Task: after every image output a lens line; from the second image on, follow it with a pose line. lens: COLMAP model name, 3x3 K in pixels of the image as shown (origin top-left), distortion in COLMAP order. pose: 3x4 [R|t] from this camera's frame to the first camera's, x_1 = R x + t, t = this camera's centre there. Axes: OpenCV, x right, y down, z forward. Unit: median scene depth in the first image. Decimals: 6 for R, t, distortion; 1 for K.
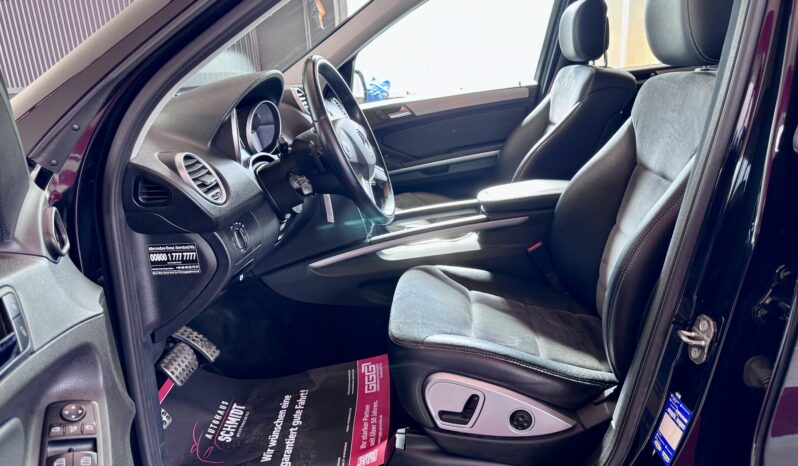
lens RADIAL K [[575.6, 0, 390.9], [0, 575.6, 233.5], [0, 0, 1]] dist [0.068675, -0.112730]
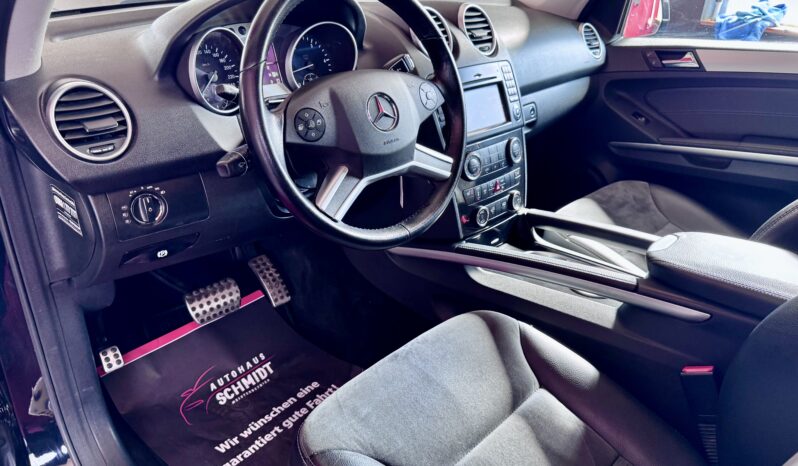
lens RADIAL K [[575.6, 0, 390.9], [0, 575.6, 233.5], [0, 0, 1]] dist [0.068675, -0.112730]
pose [[0.769016, 0.356543, -0.530557, 0.278394], [-0.258646, 0.932574, 0.251810, -0.165248], [0.584565, -0.056419, 0.809383, 0.404116]]
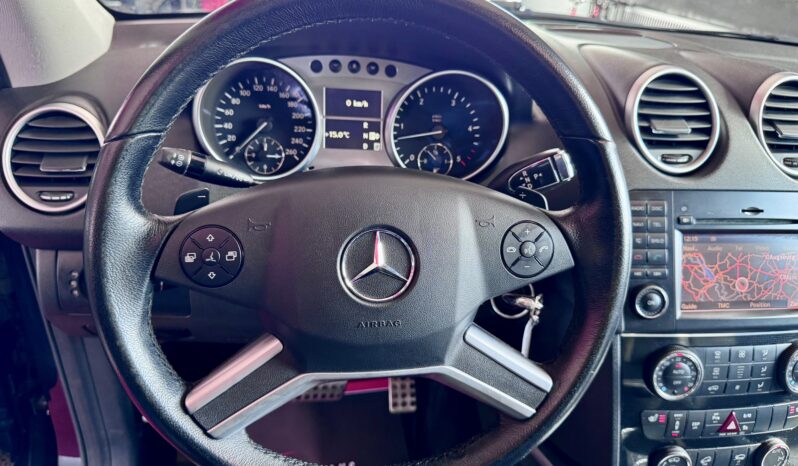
lens RADIAL K [[575.6, 0, 390.9], [0, 575.6, 233.5], [0, 0, 1]] dist [0.068675, -0.112730]
pose [[0.214838, 0.507776, -0.834271, 0.170501], [-0.358452, 0.835599, 0.416278, -0.258615], [0.908491, 0.209614, 0.361532, 0.735987]]
